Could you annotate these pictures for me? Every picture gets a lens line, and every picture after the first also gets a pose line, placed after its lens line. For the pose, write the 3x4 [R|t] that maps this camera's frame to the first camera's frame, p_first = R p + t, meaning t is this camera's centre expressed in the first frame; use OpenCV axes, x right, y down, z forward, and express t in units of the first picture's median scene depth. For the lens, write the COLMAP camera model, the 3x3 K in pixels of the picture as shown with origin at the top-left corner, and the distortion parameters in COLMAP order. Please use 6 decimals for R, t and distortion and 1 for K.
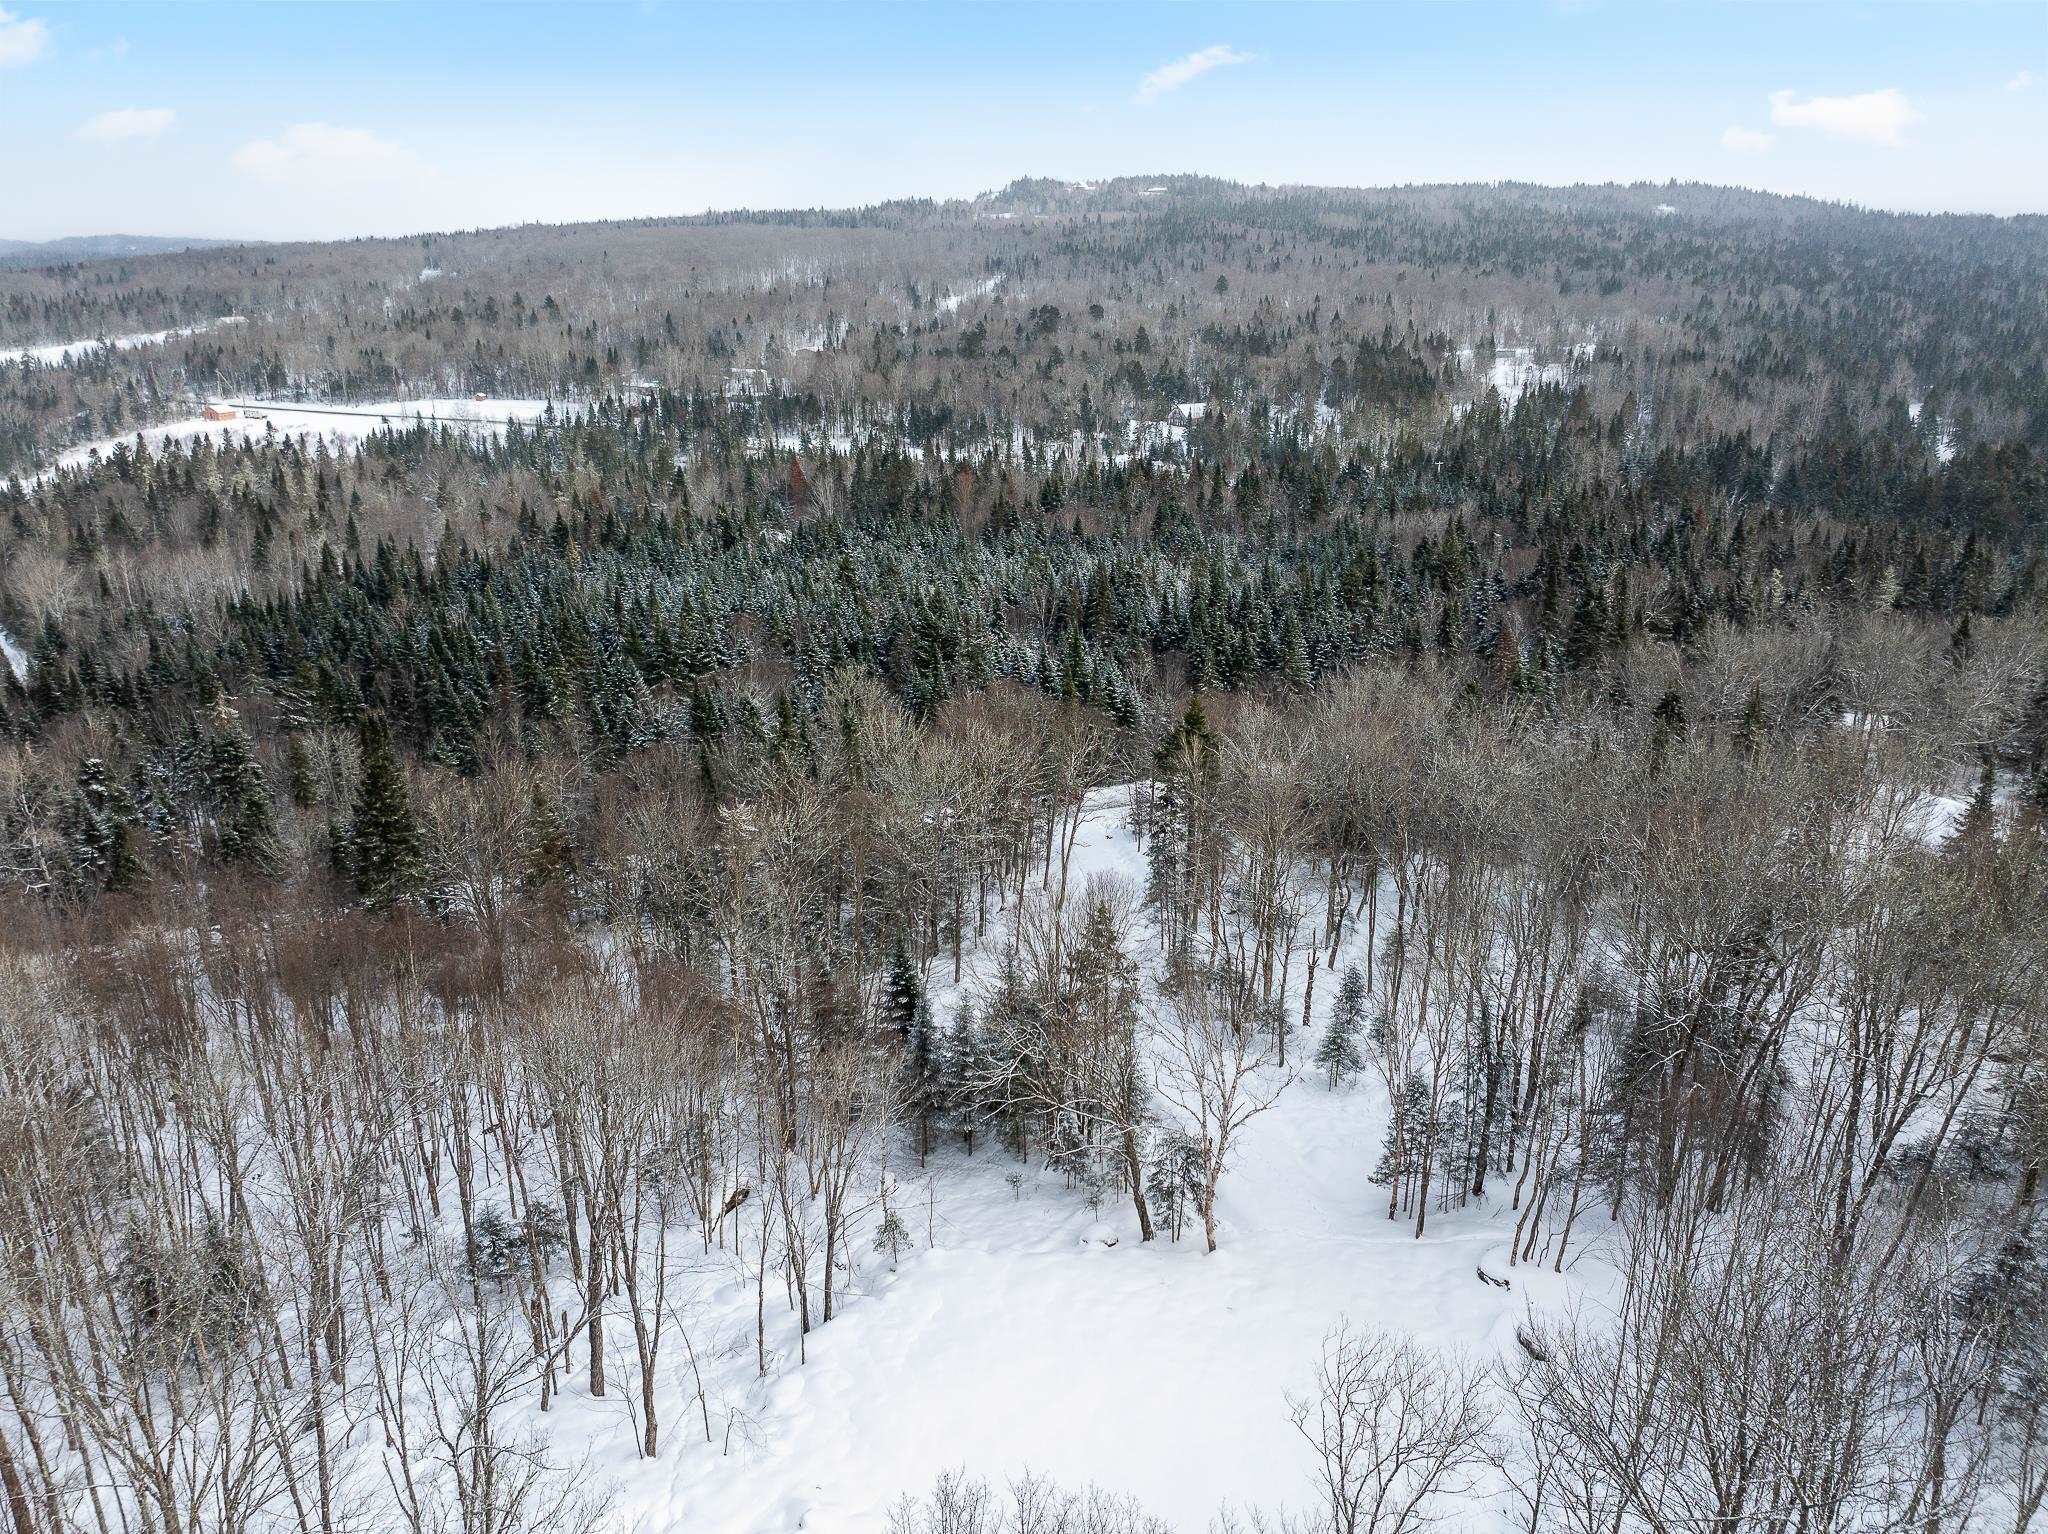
lens RADIAL K [[1437.9, 0, 1024.0], [0, 1437.9, 767.0], [0, 0, 1]] dist [-0.020877, -0.021739]
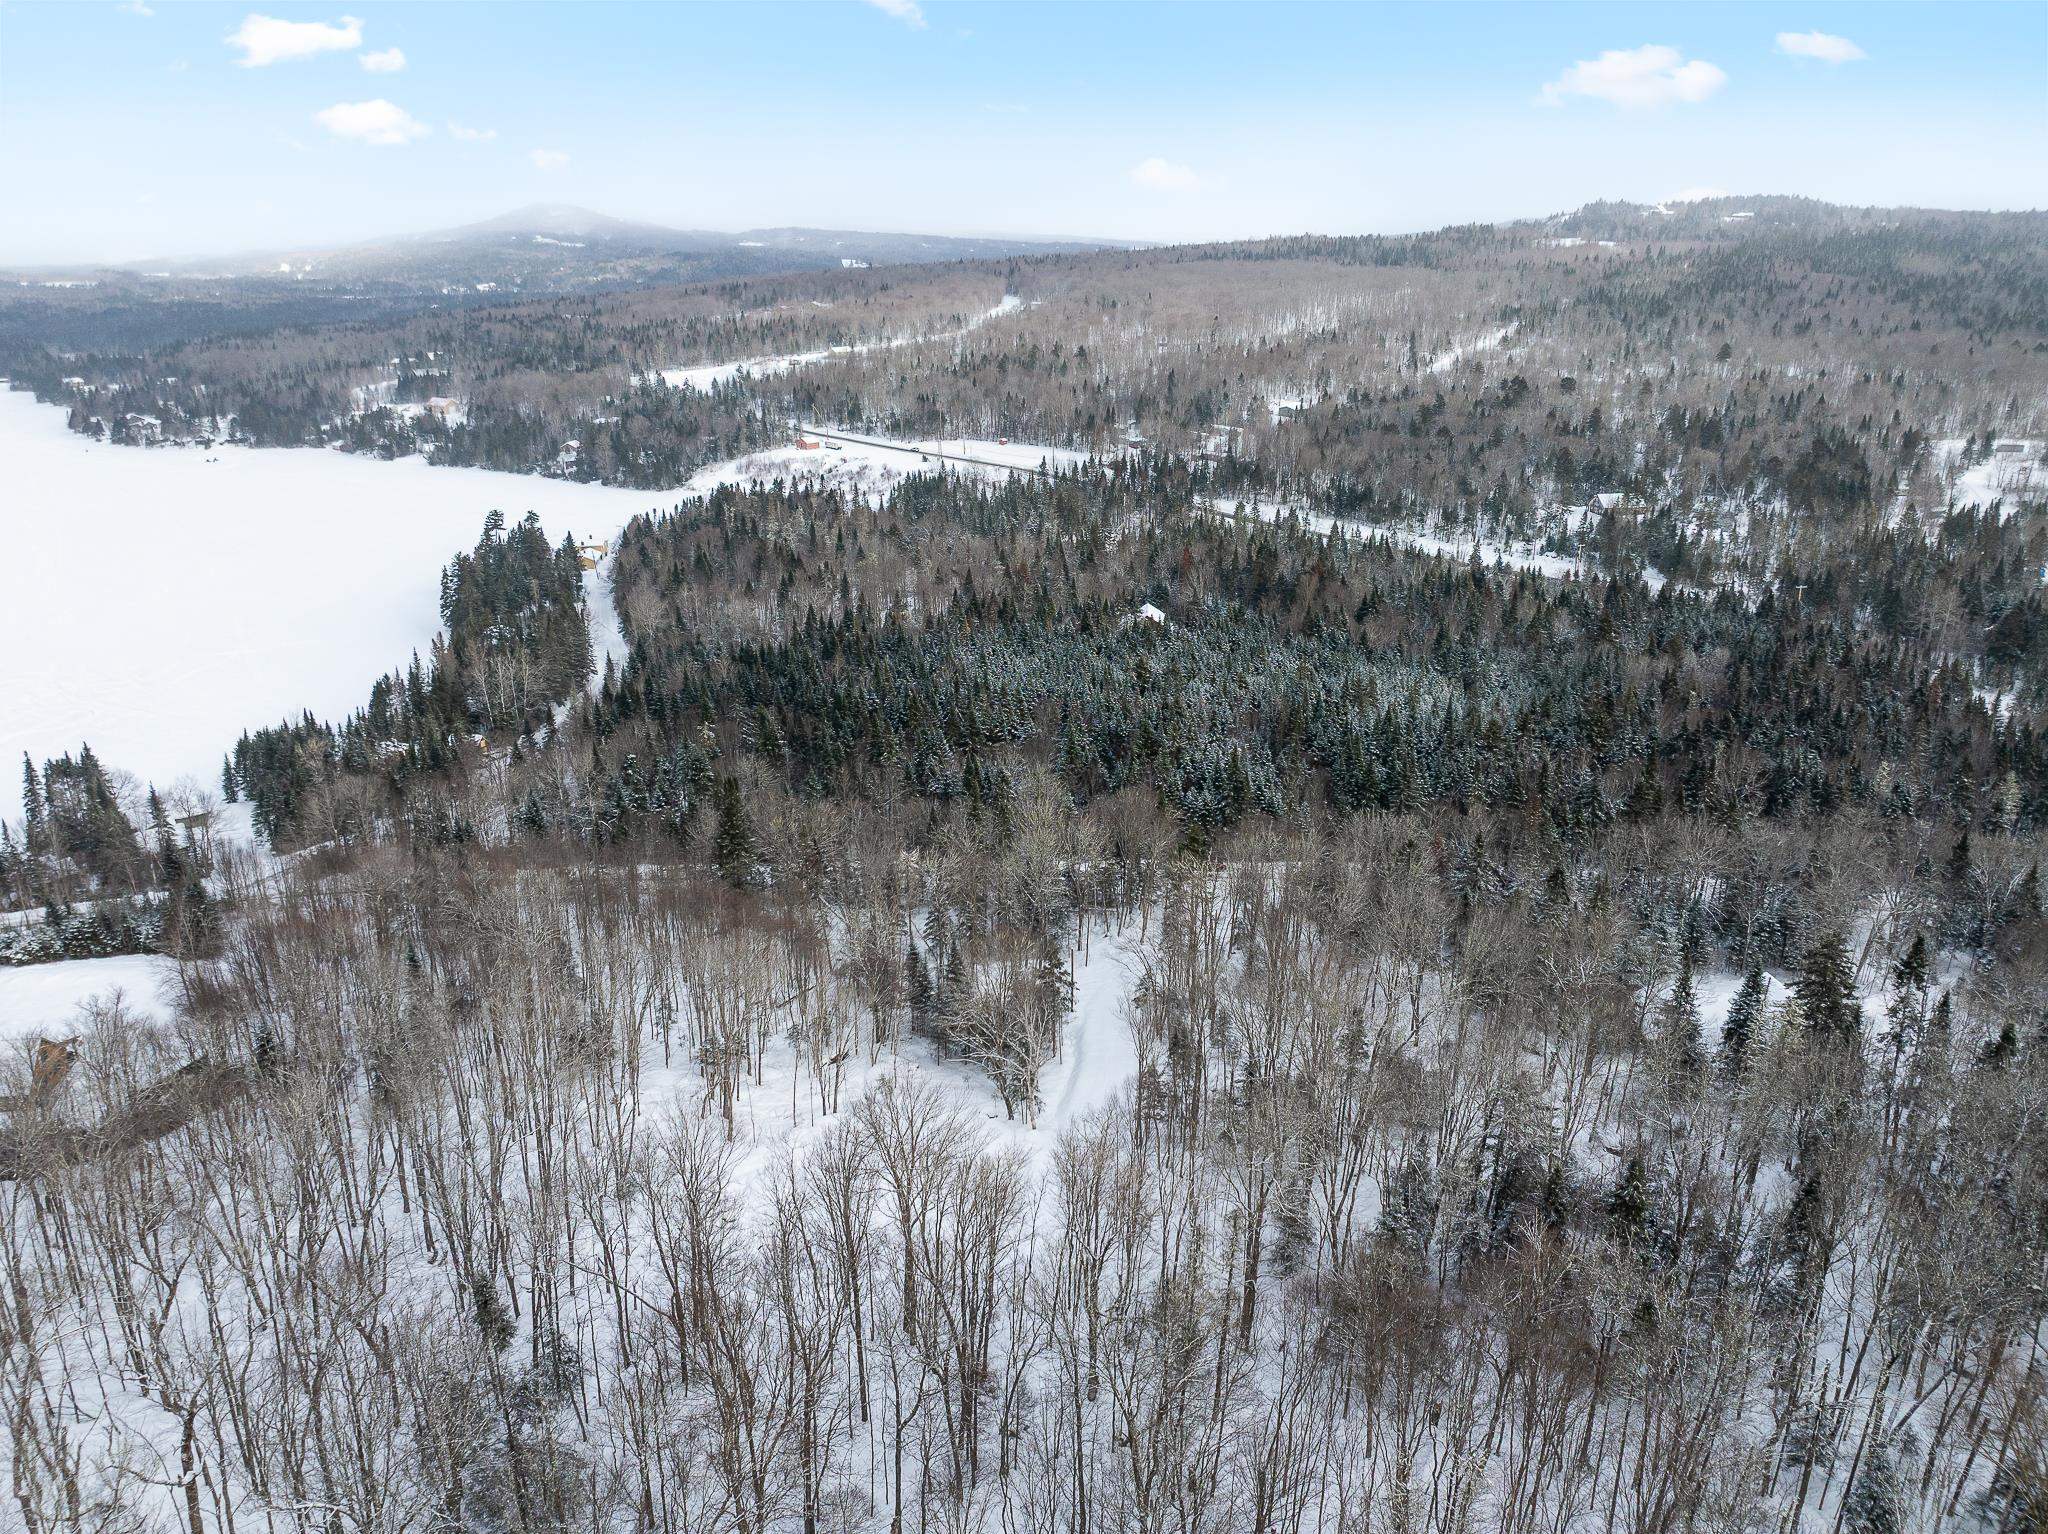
lens RADIAL K [[1440.6, 0, 1022.6], [0, 1440.6, 774.5], [0, 0, 1]] dist [-0.045984, 0.022888]
pose [[0.923113, 0.134677, -0.360172, 0.312680], [-0.129173, 0.990838, 0.039431, -0.087927], [0.362183, 0.010125, 0.932052, -0.338445]]
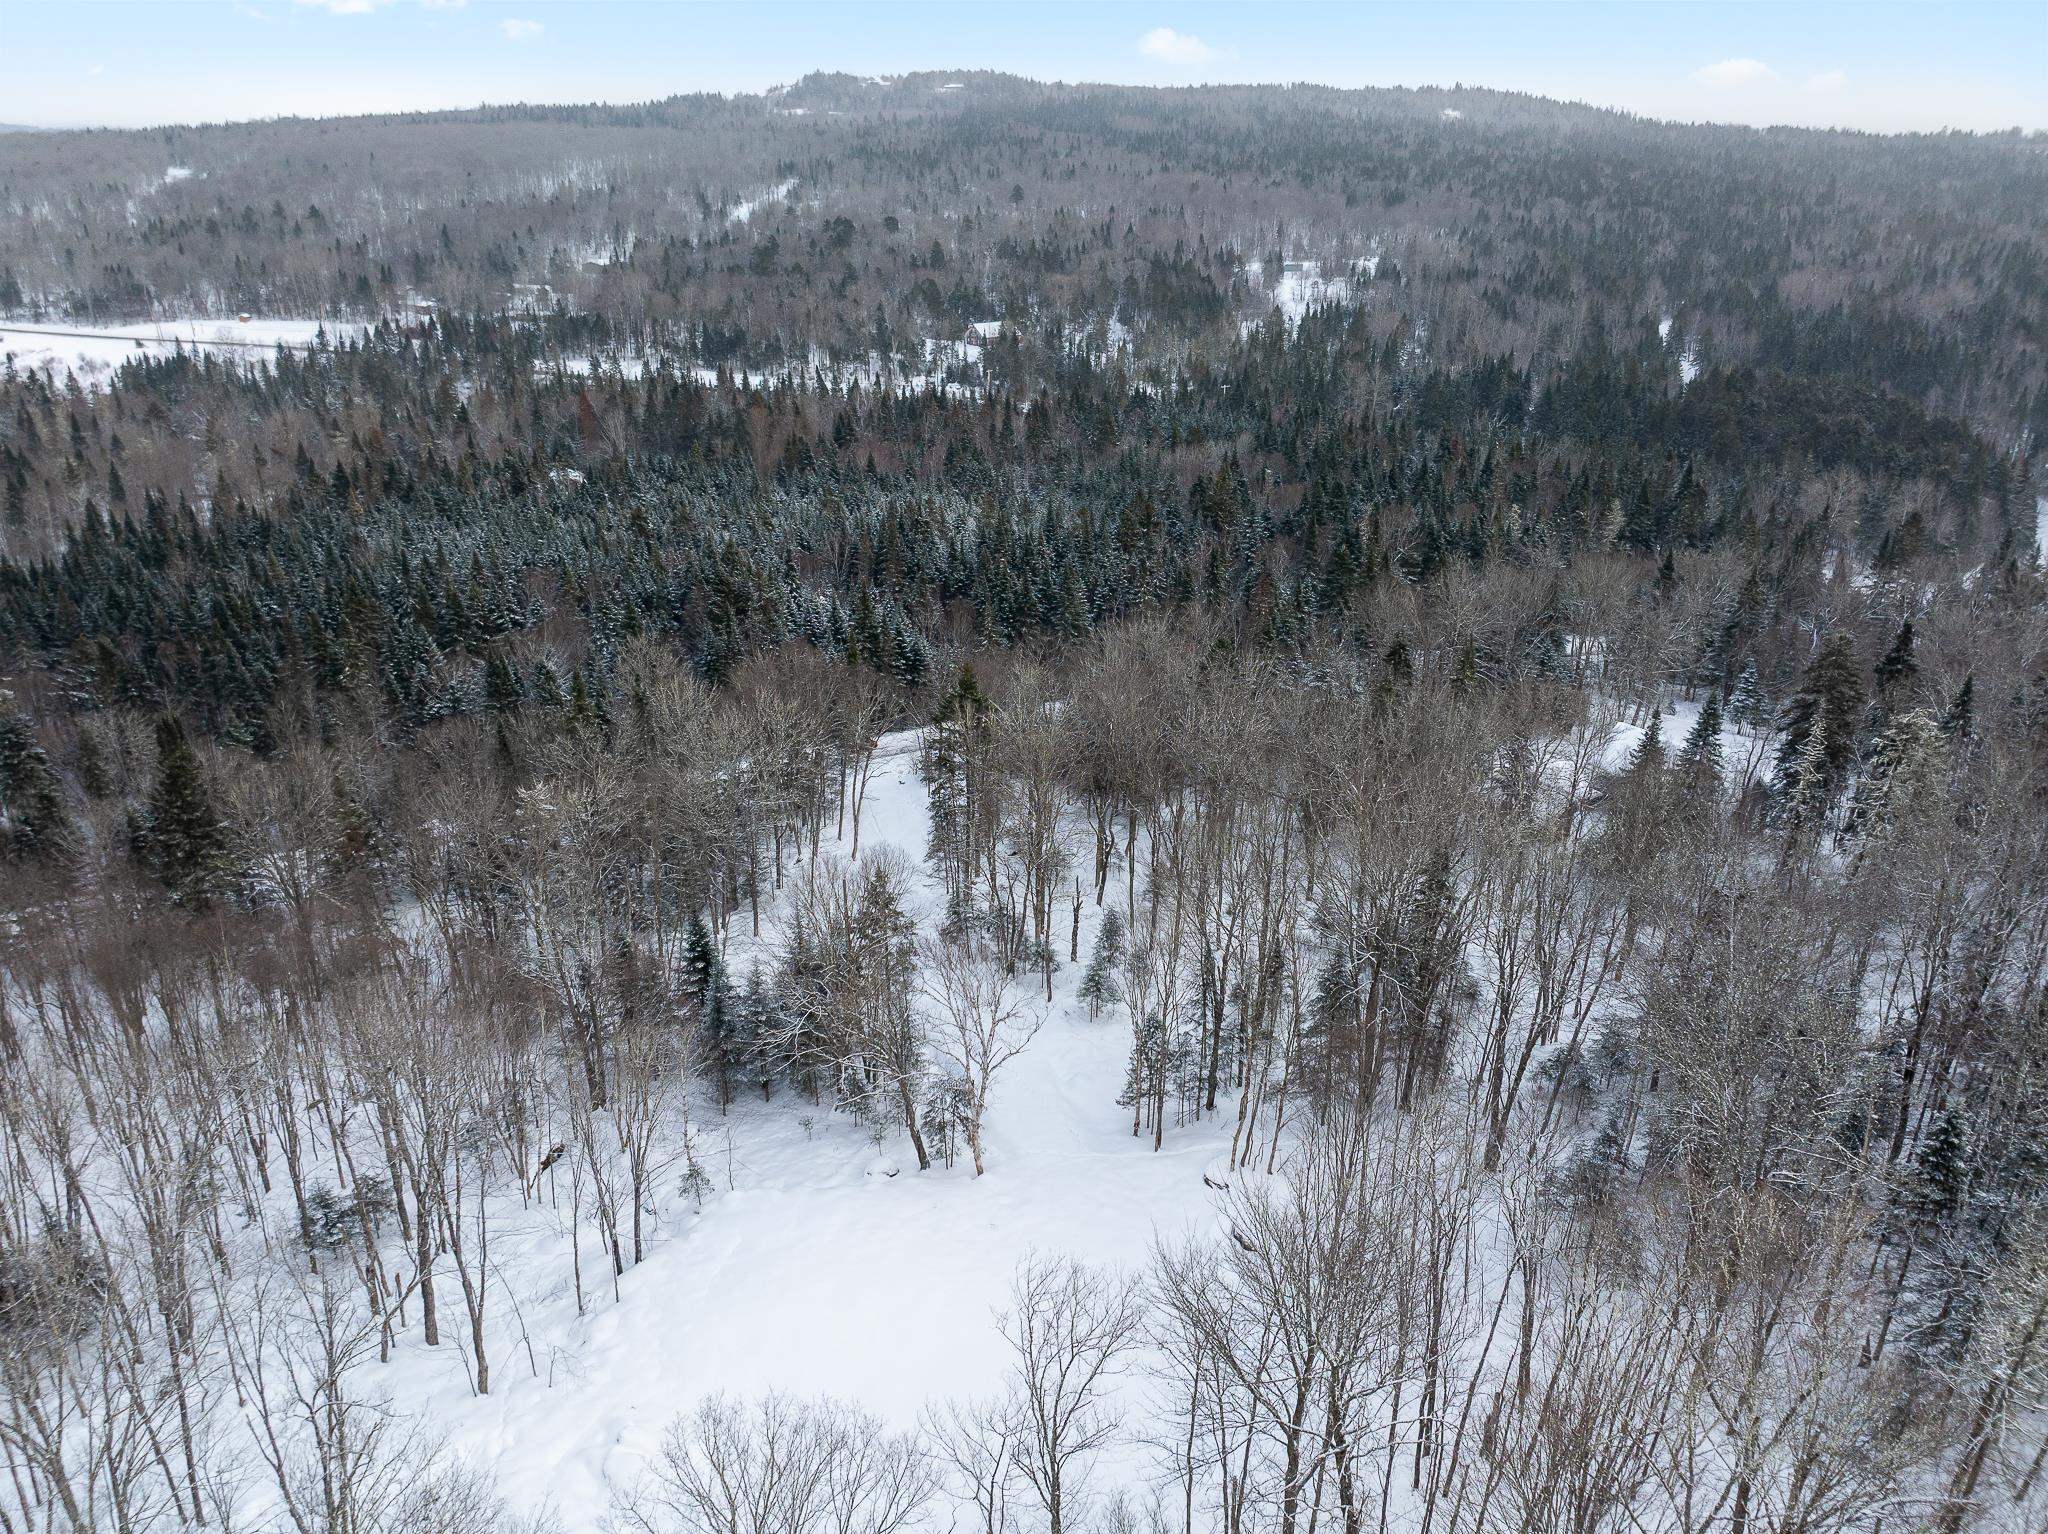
lens RADIAL K [[1440.6, 0, 1022.6], [0, 1440.6, 774.5], [0, 0, 1]] dist [-0.045984, 0.022888]
pose [[0.991740, -0.039916, 0.121892, 0.015772], [0.031105, 0.996821, 0.073357, -0.026975], [-0.124433, -0.068960, 0.989829, -0.049373]]
